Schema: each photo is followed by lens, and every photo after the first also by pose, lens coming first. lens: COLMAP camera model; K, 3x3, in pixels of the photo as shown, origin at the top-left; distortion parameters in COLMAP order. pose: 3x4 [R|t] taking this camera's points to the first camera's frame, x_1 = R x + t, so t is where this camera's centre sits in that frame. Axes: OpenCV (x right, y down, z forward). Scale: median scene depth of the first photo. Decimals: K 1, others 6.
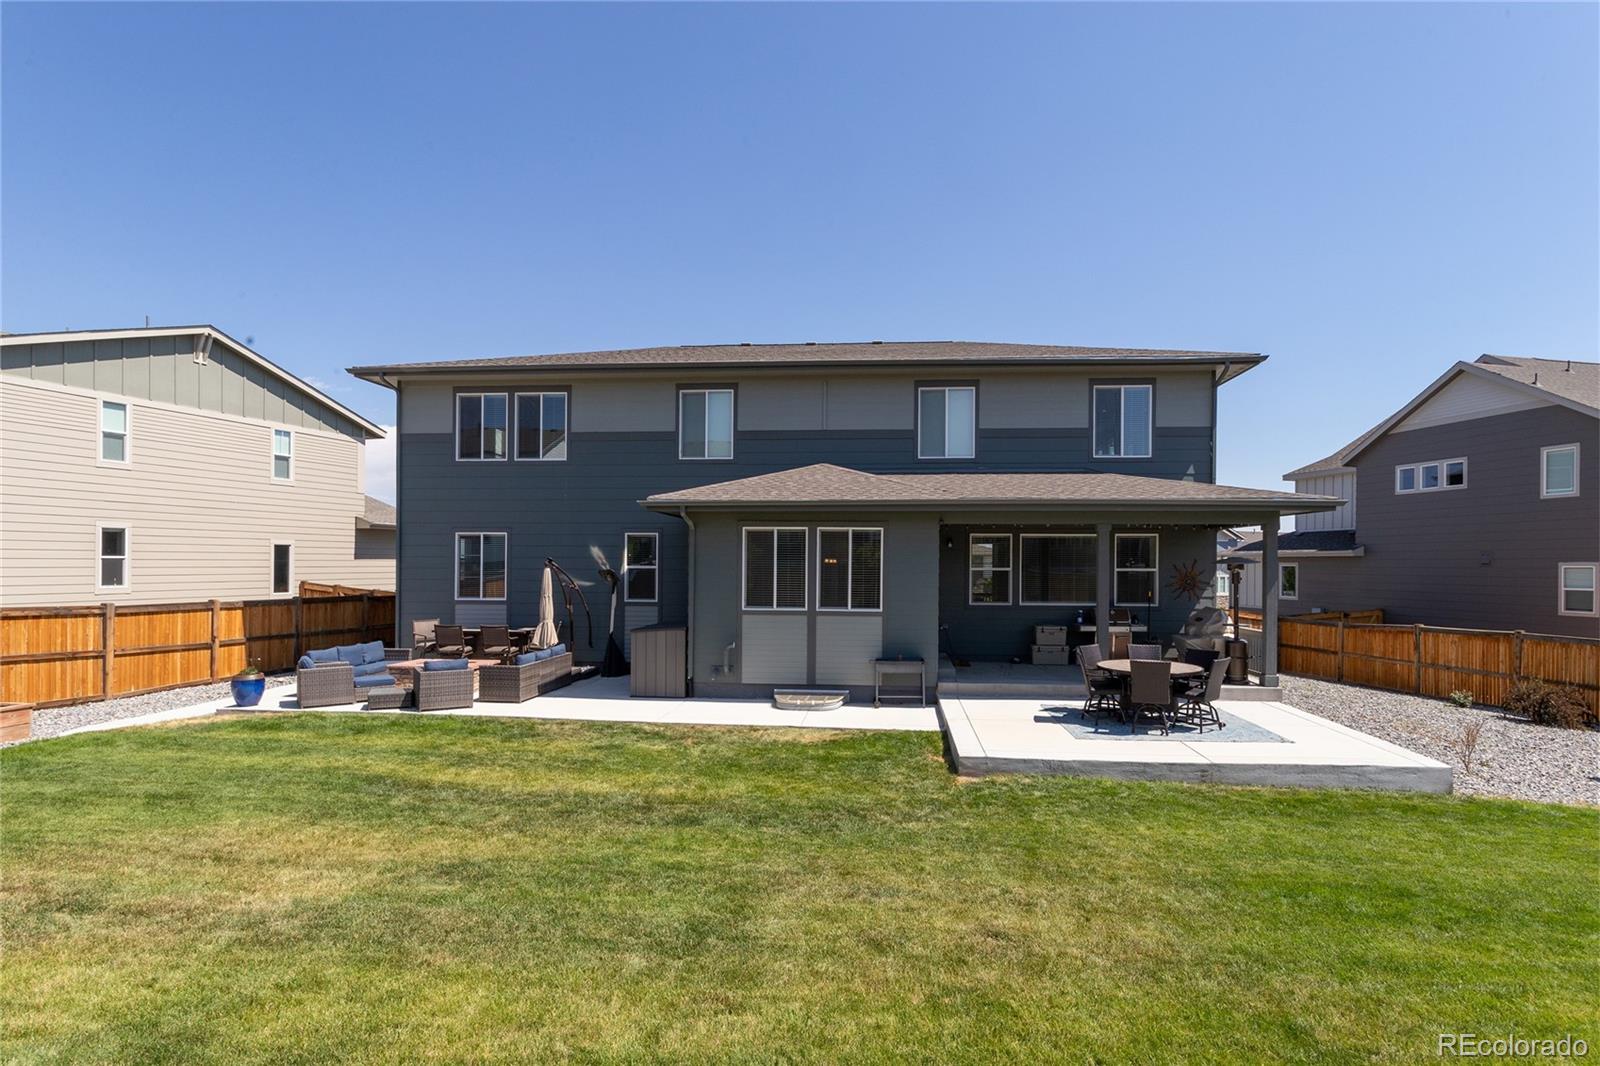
lens RADIAL K [[779.1, 0, 798.9], [0, 779.1, 563.7], [0, 0, 1]] dist [-0.000947, -0.000146]
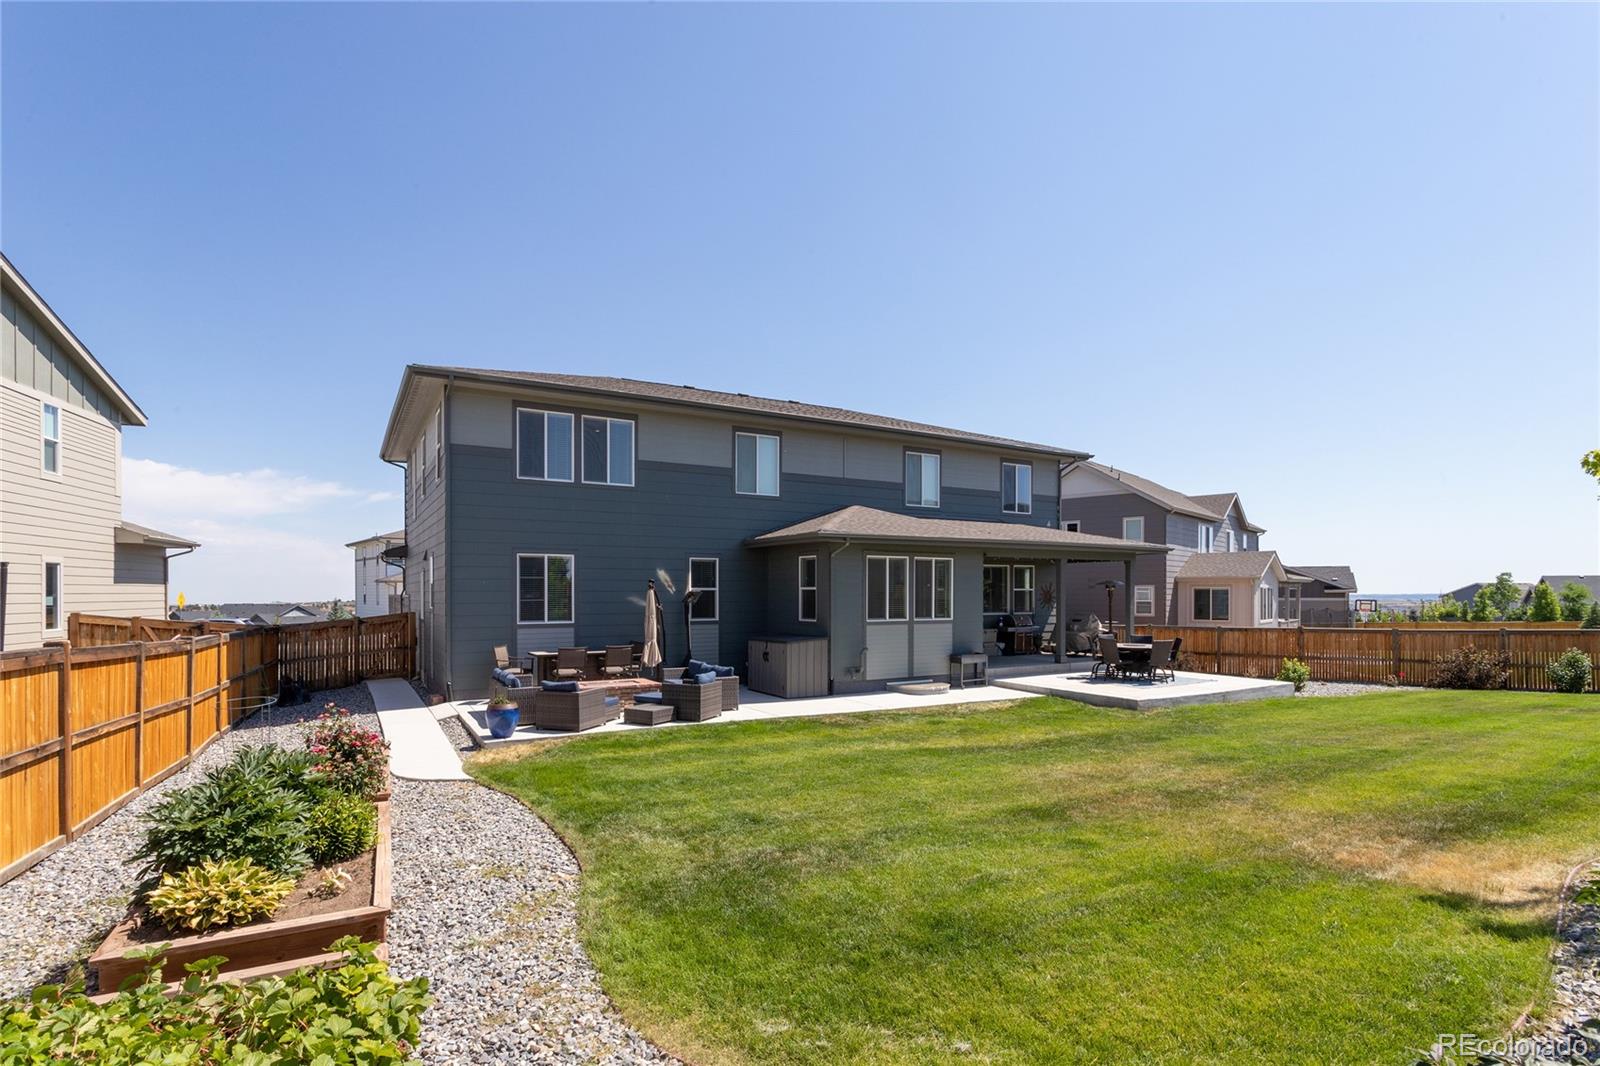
lens RADIAL K [[781.5, 0, 799.5], [0, 781.5, 588.6], [0, 0, 1]] dist [-0.013046, -0.000095]
pose [[0.822270, -0.004482, 0.569080, -0.747183], [0.005502, 0.999985, -0.000074, 0.004689], [-0.569071, 0.003192, 0.822282, 0.022004]]
